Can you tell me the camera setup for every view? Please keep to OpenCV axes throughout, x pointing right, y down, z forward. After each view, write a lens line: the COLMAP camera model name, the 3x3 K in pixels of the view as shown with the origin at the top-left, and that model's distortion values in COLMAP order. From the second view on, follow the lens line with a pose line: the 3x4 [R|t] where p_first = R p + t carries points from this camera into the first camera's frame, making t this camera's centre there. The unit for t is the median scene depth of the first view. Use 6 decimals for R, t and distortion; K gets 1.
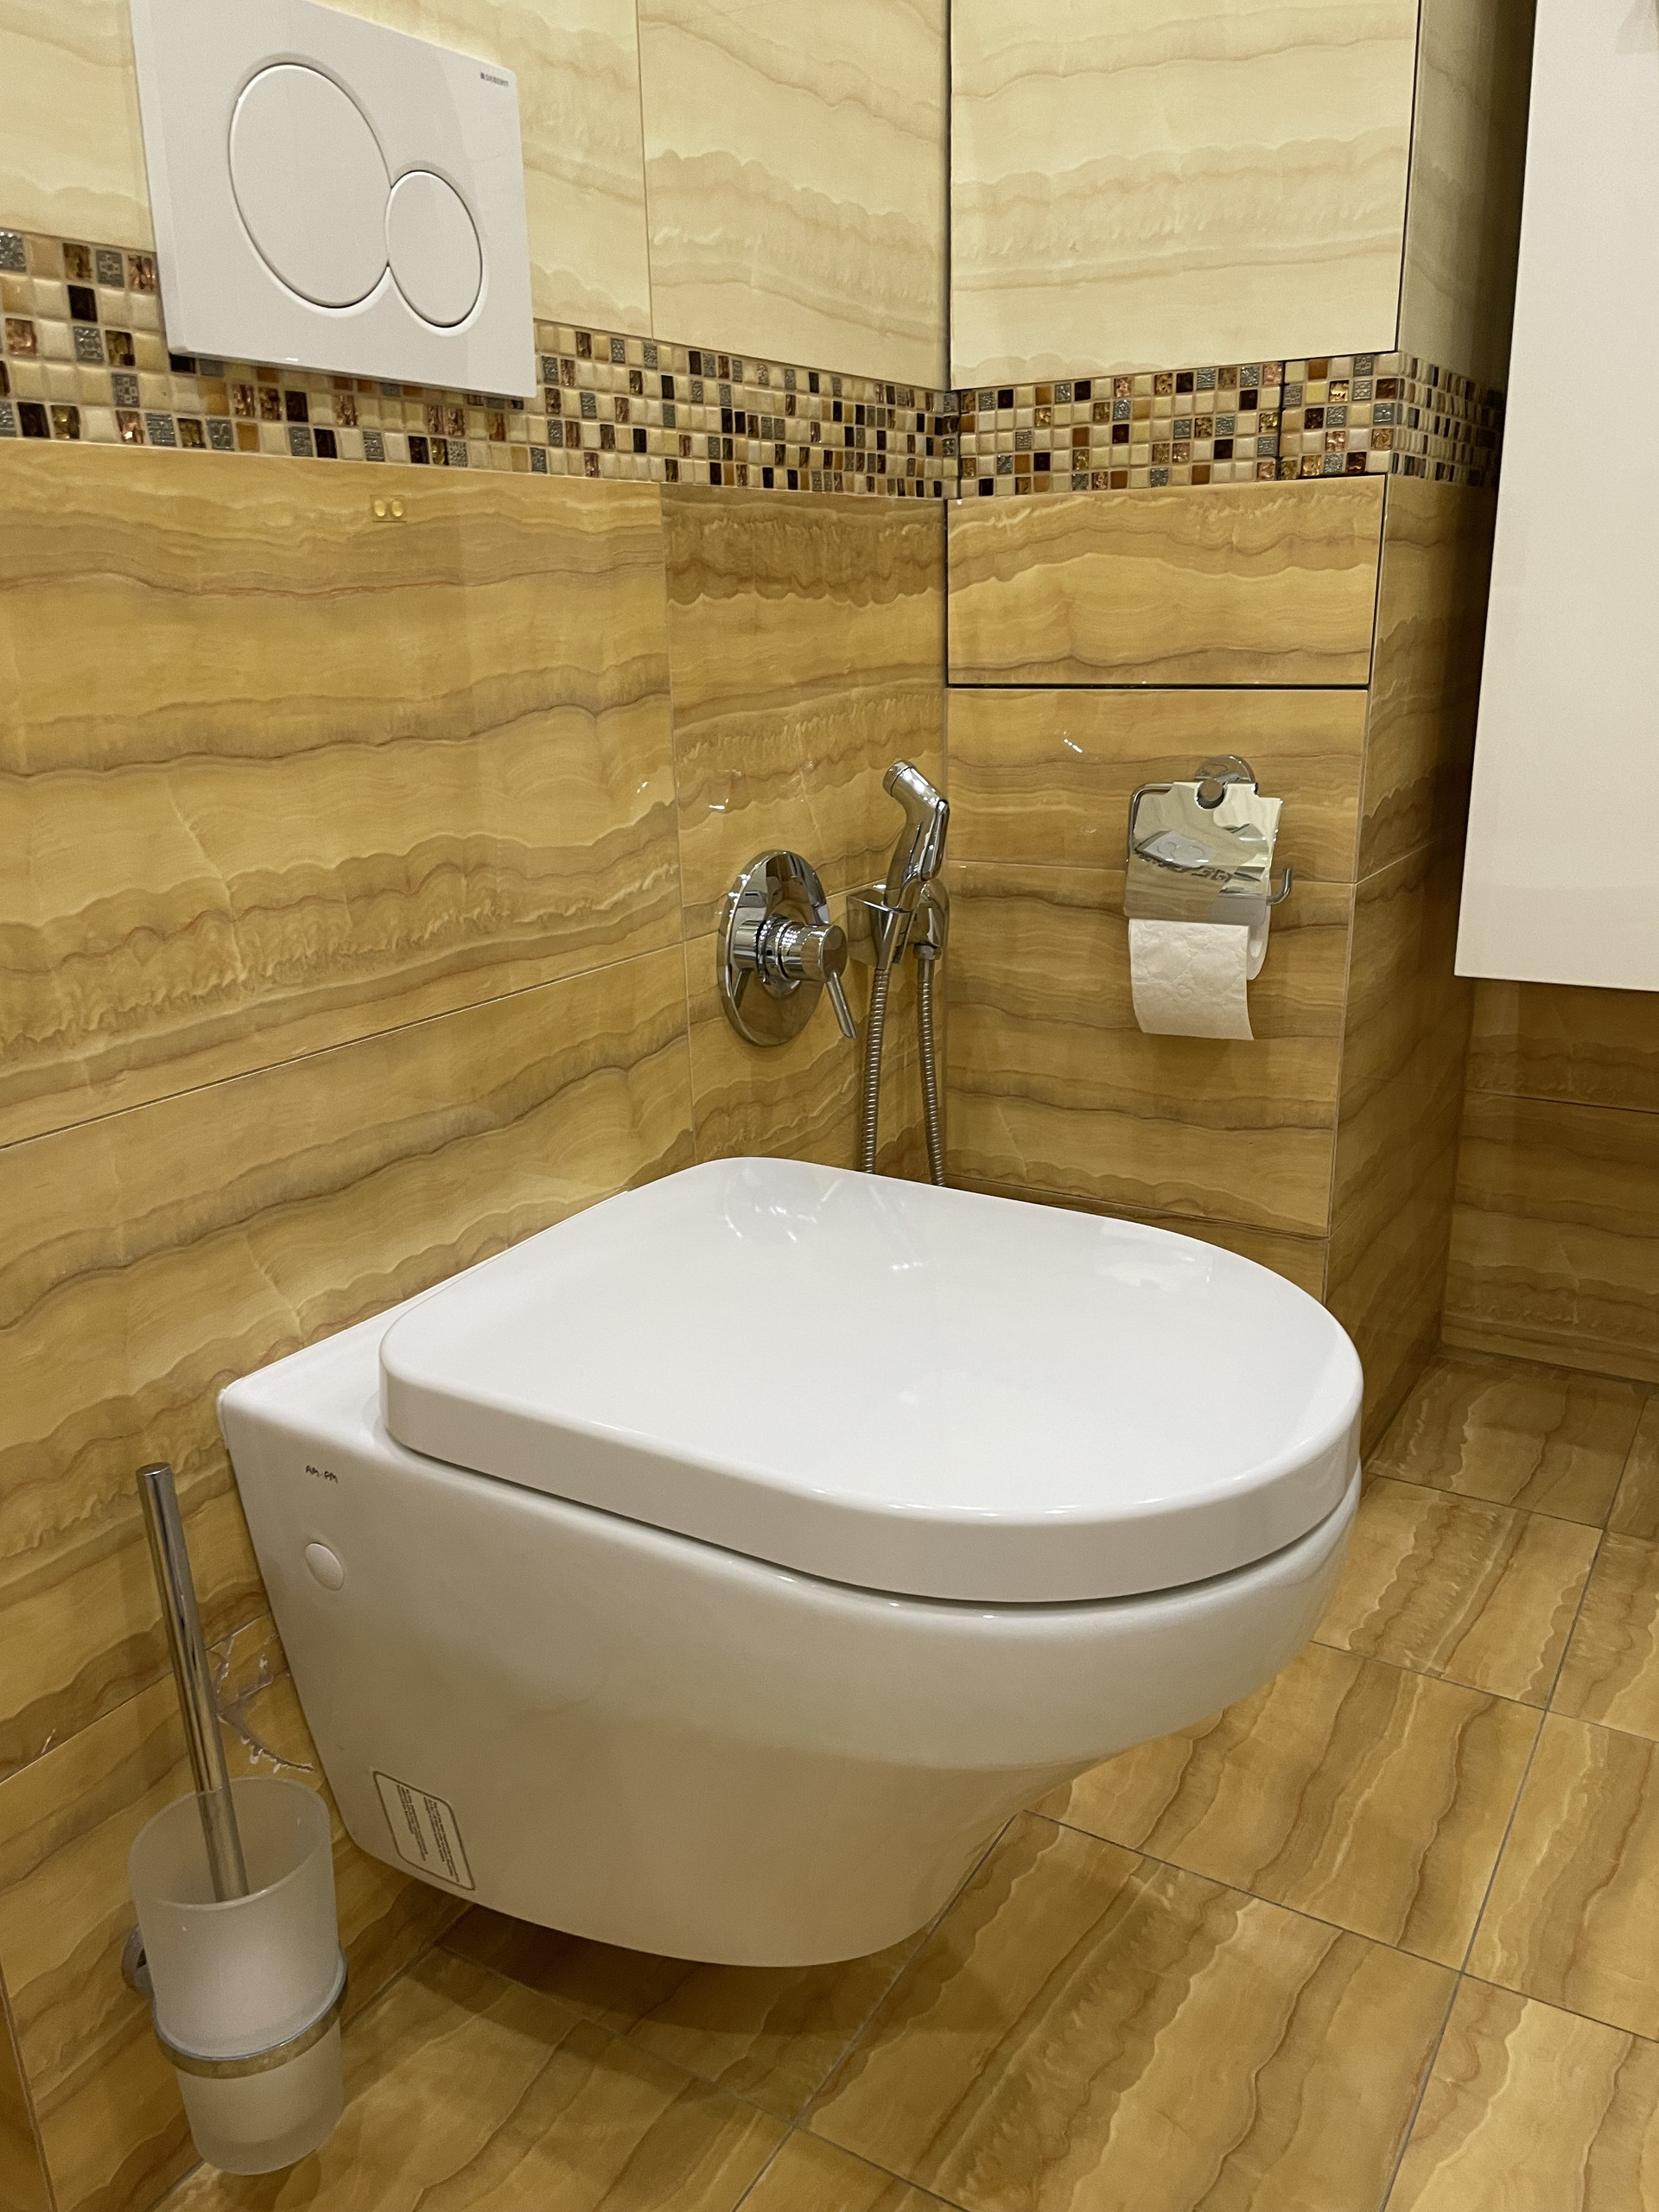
lens RADIAL K [[1677.7, 0, 824.8], [0, 1677.7, 1124.6], [0, 0, 1]] dist [0.091457, -0.120645]
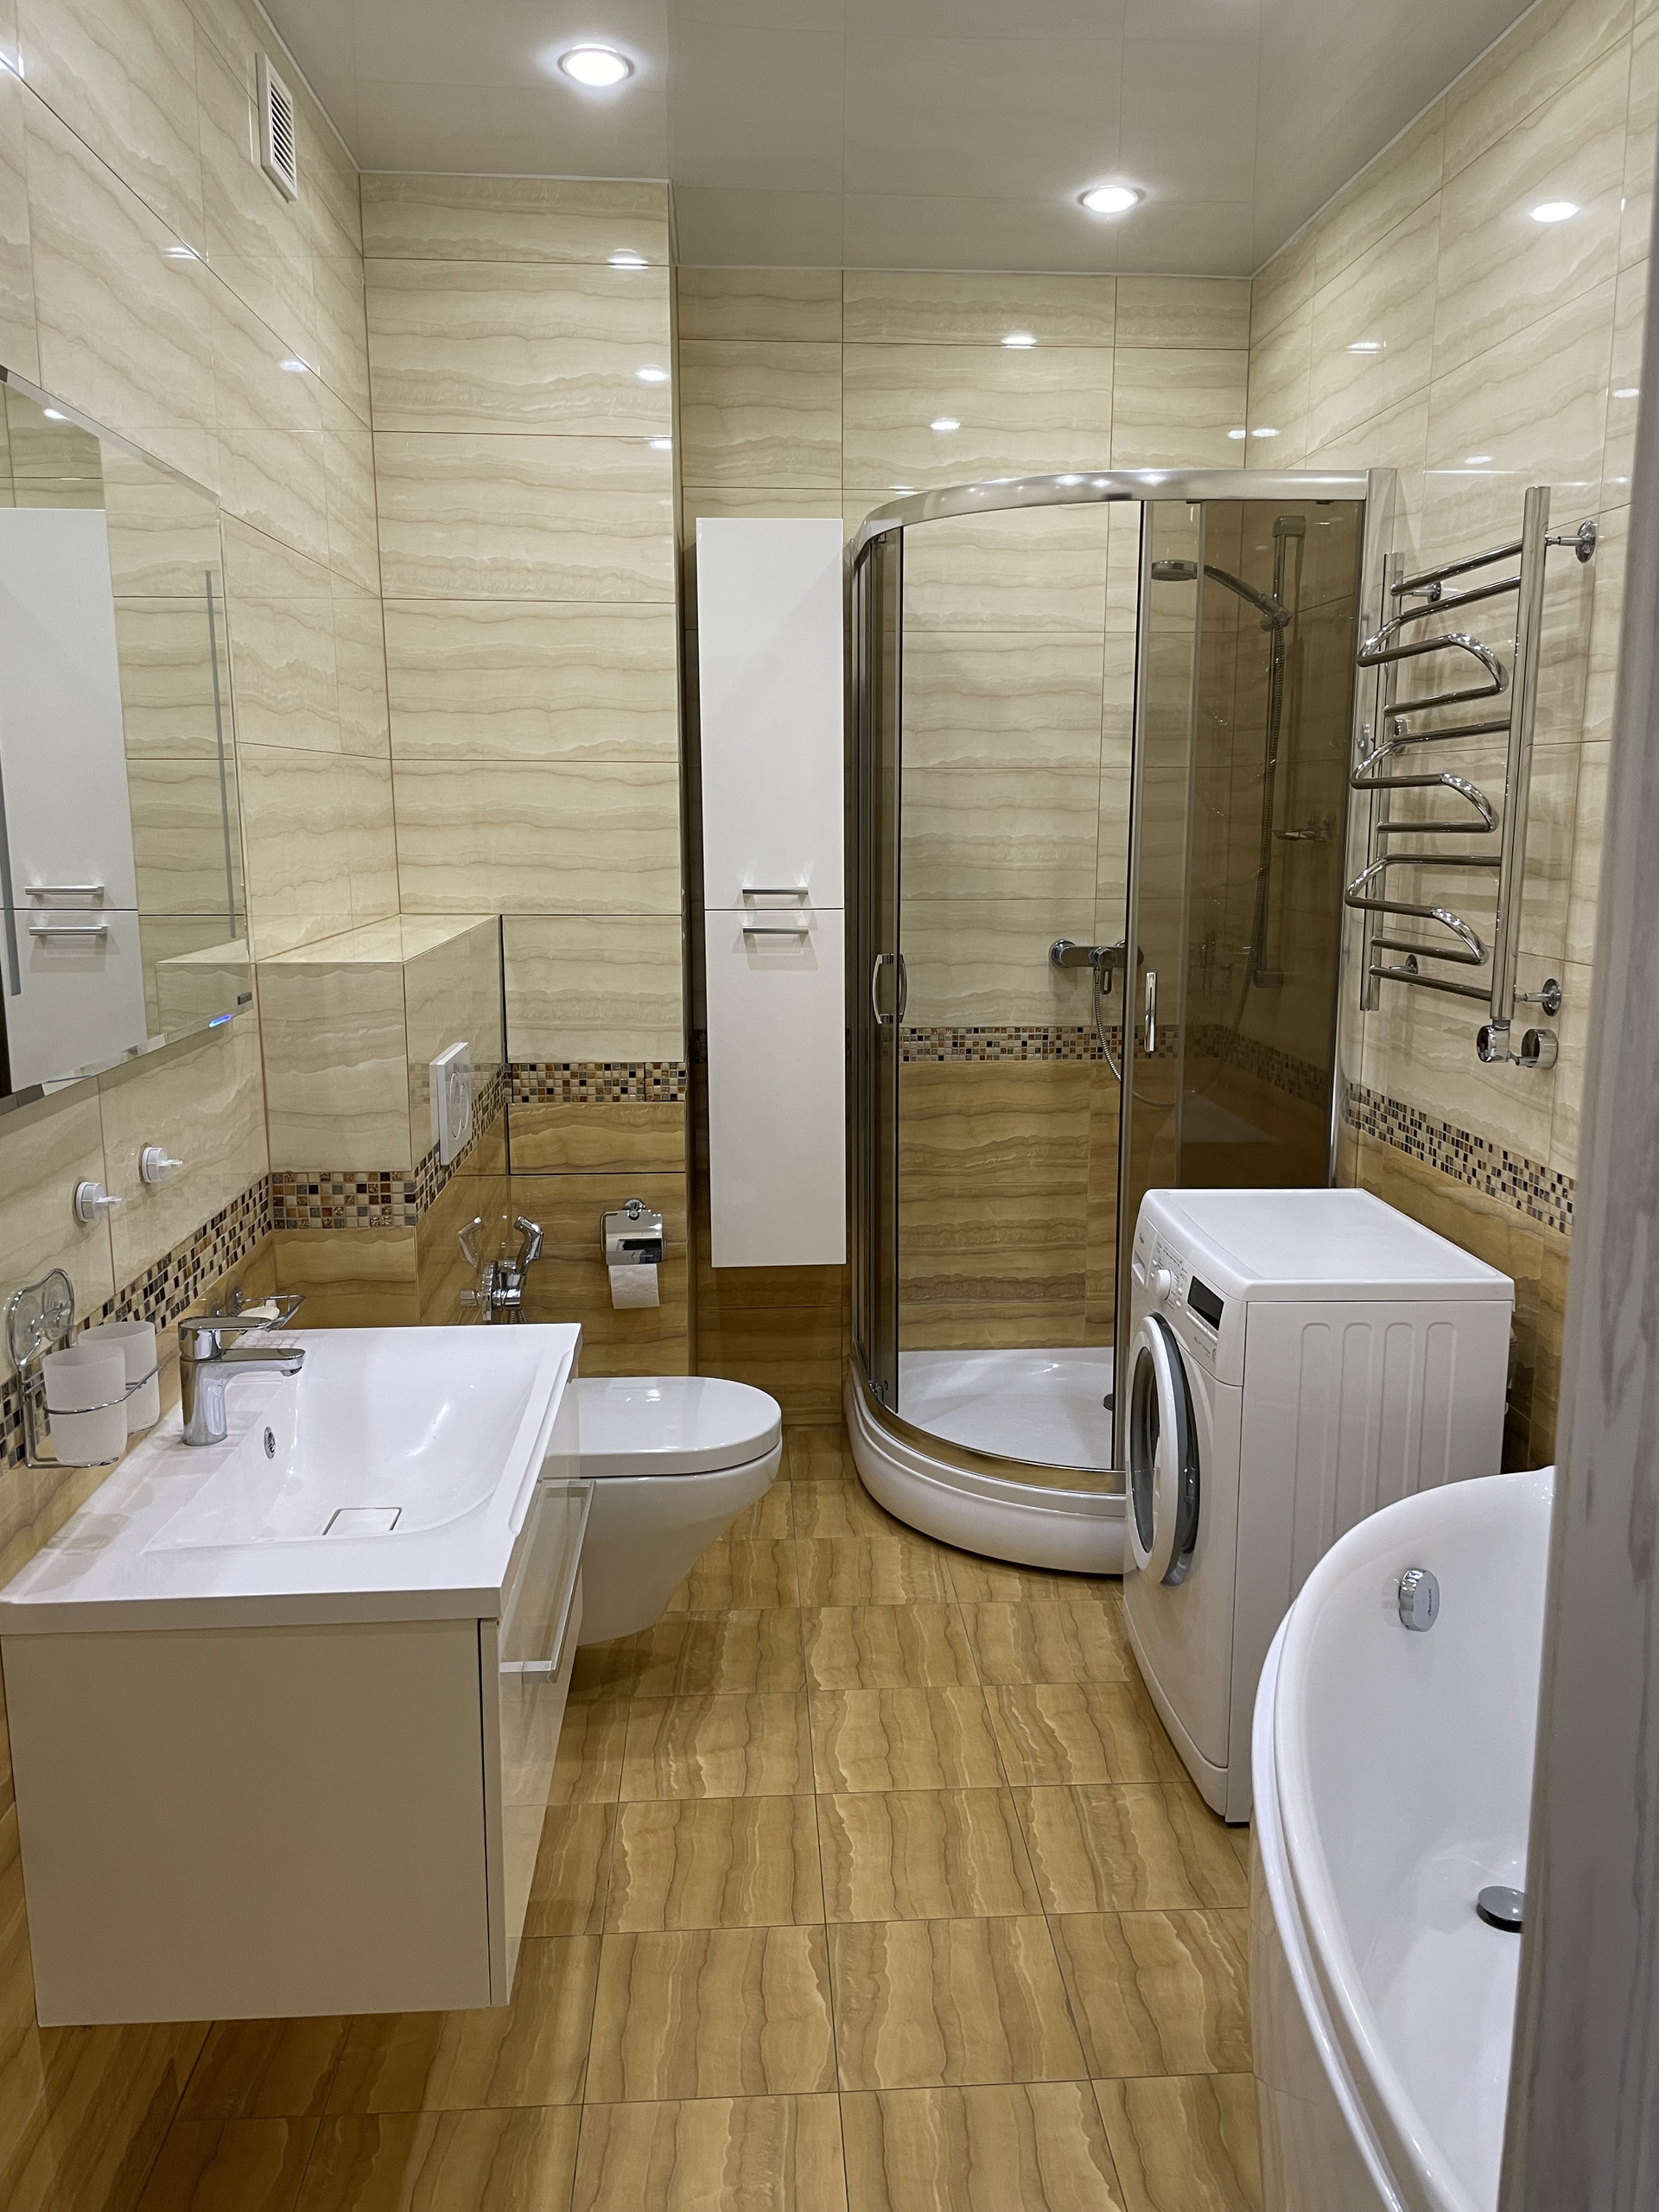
lens RADIAL K [[1677.7, 0, 825.6], [0, 1677.7, 1103.6], [0, 0, 1]] dist [0.091457, -0.120645]
pose [[0.824686, -0.080985, 0.559763, -0.951411], [0.154825, 0.984217, -0.085706, -0.095915], [-0.543988, 0.157346, 0.824208, -1.303051]]
